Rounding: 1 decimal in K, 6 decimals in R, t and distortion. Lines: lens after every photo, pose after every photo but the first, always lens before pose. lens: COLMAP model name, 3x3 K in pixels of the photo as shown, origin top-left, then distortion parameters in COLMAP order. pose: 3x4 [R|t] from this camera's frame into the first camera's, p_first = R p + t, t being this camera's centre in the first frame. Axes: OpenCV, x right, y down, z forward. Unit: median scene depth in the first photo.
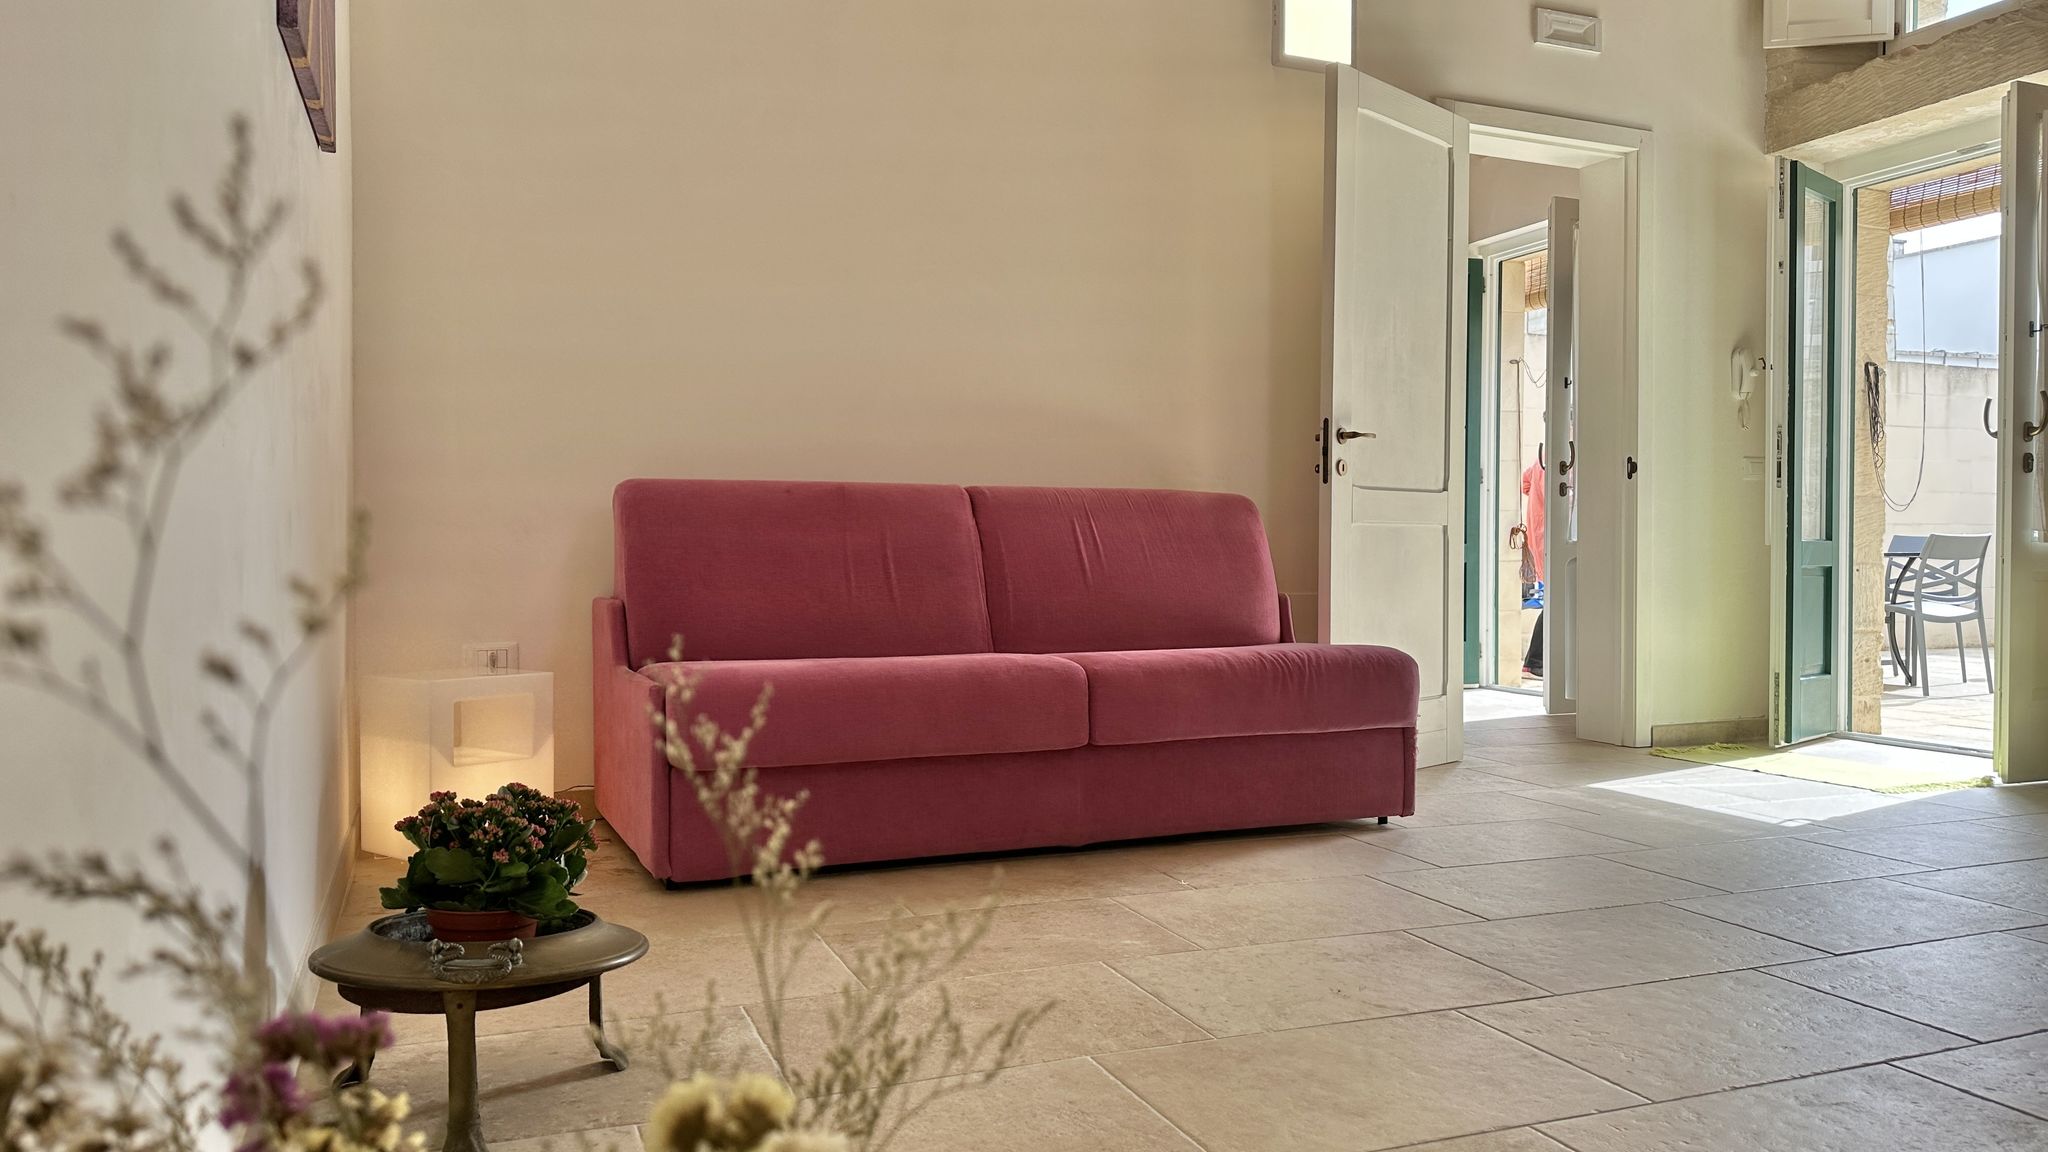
lens RADIAL K [[1430.5, 0, 1034.0], [0, 1430.5, 571.7], [0, 0, 1]] dist [0.062513, -0.088843]
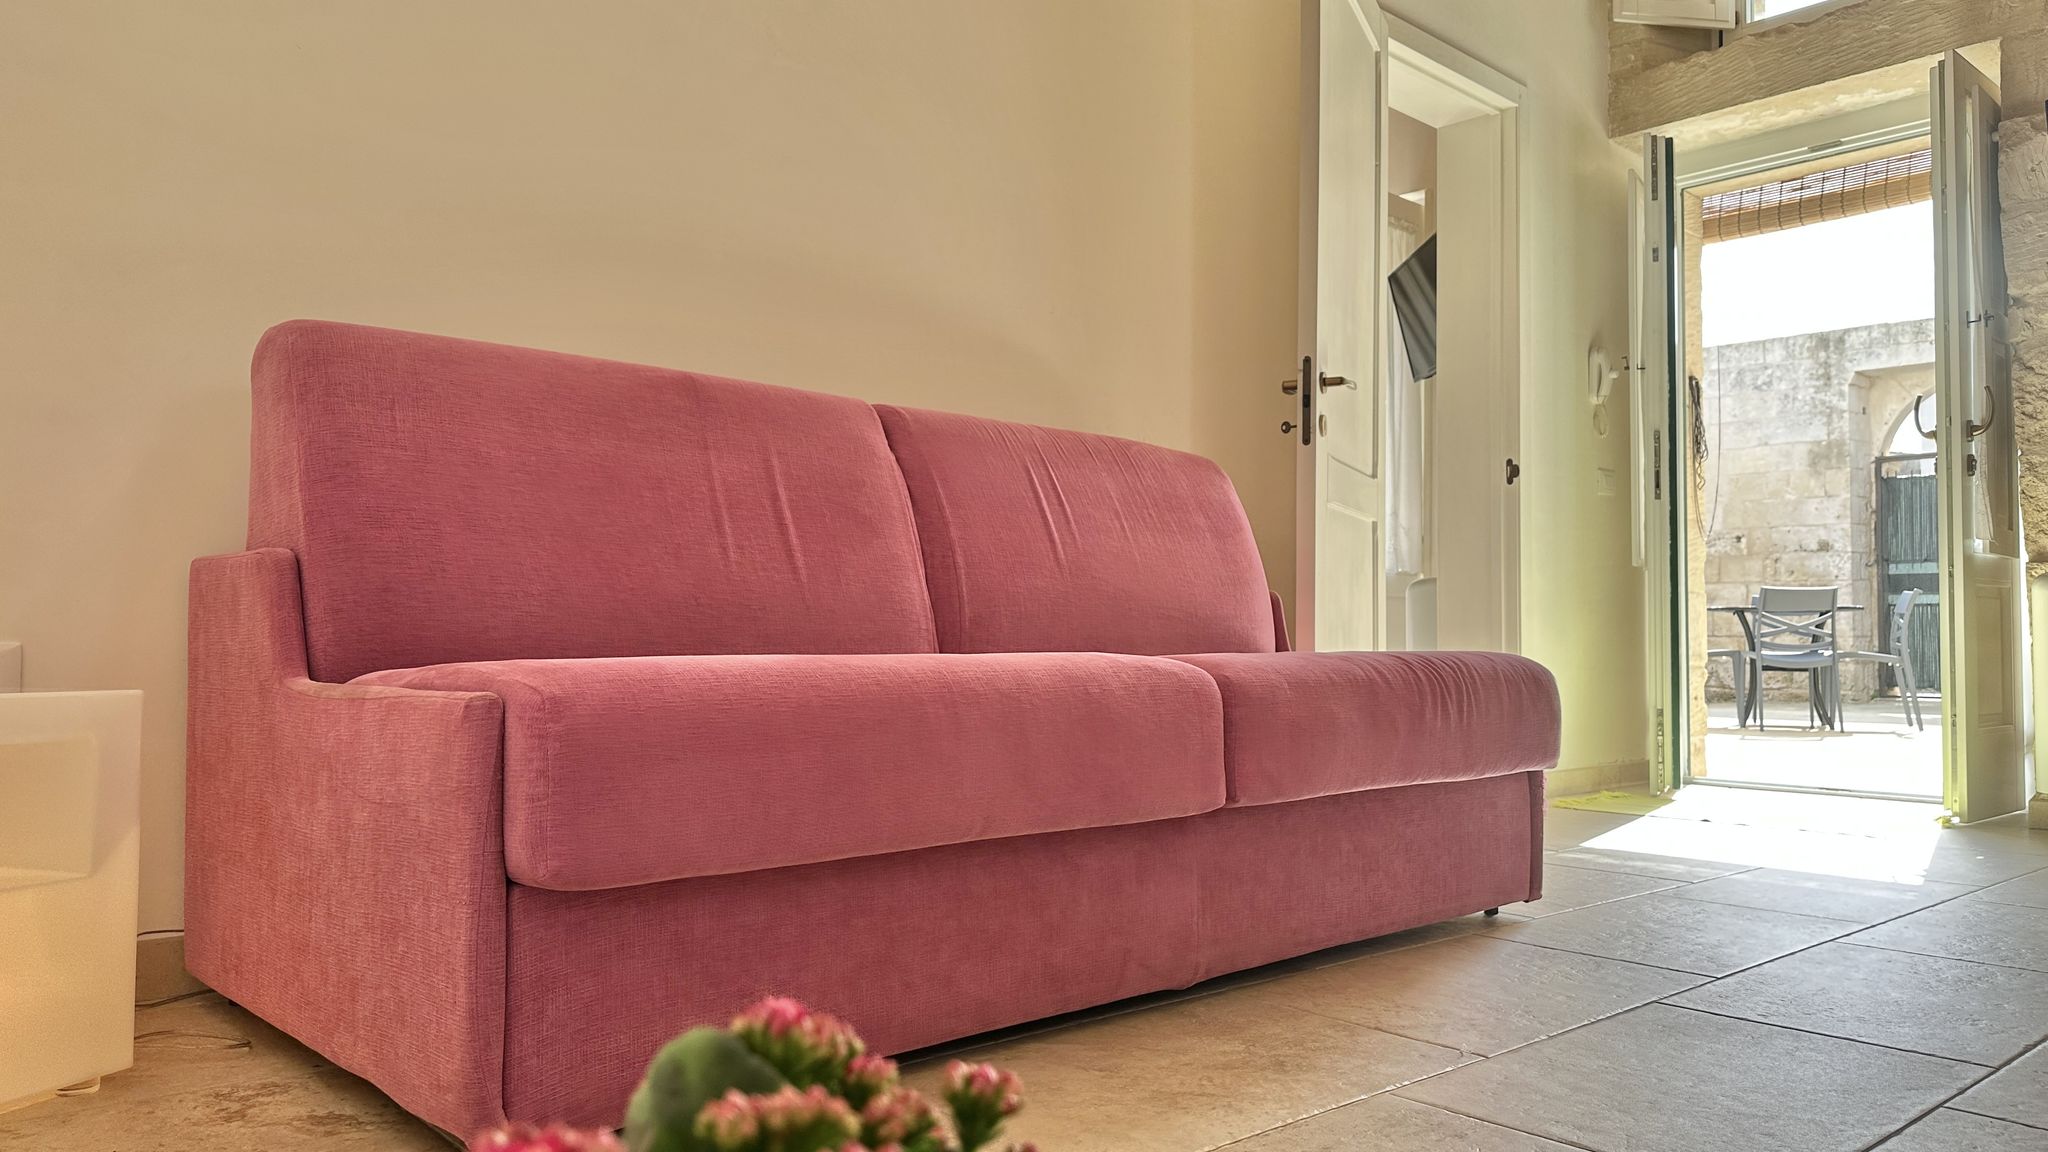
lens RADIAL K [[1430.5, 0, 1034.3], [0, 1430.5, 575.4], [0, 0, 1]] dist [0.062513, -0.088843]
pose [[0.939618, 0.020678, 0.341600, -0.158095], [-0.002536, 0.998566, -0.053471, 0.039999], [-0.342216, 0.049376, 0.938323, 0.325916]]
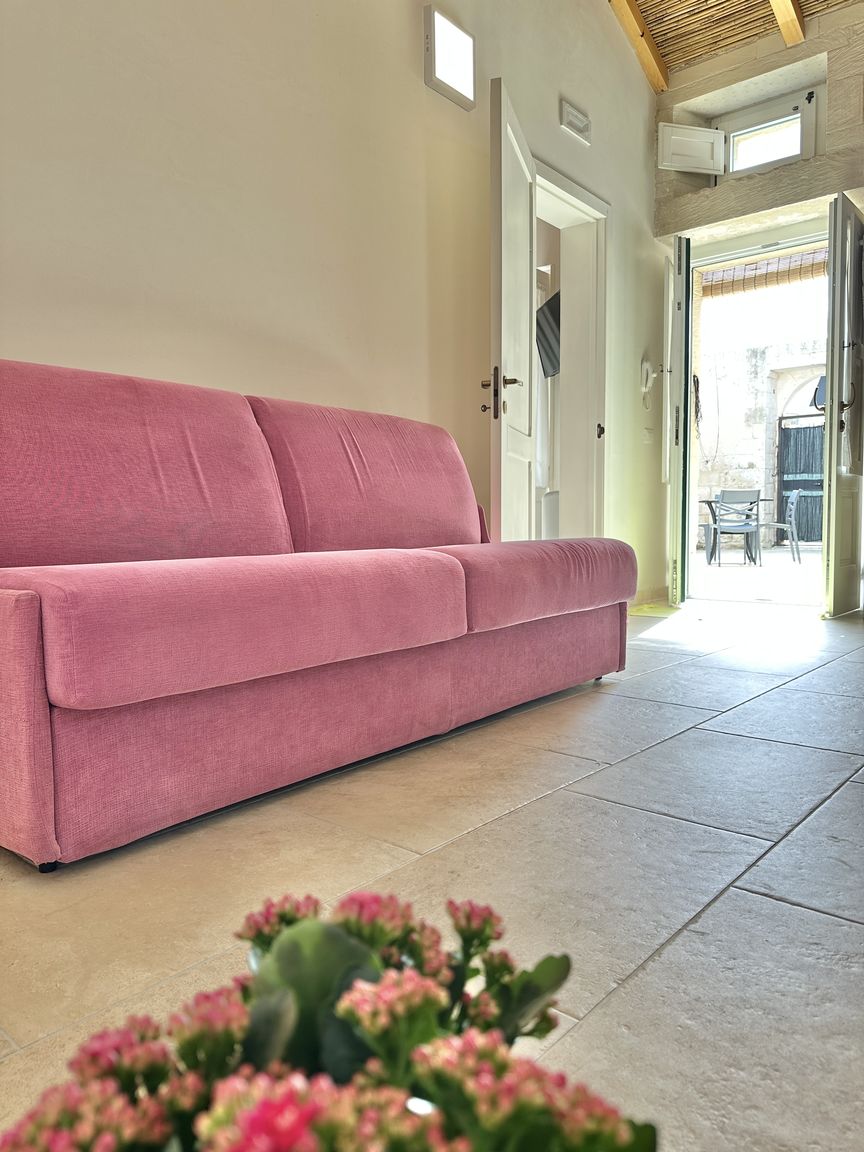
lens RADIAL K [[804.1, 0, 427.8], [0, 804.1, 572.3], [0, 0, 1]] dist [0.064372, -0.087007]
pose [[0.887429, -0.041464, 0.459076, -0.167249], [0.017650, 0.998272, 0.056047, 0.030395], [-0.460607, -0.041635, 0.886627, 0.344761]]
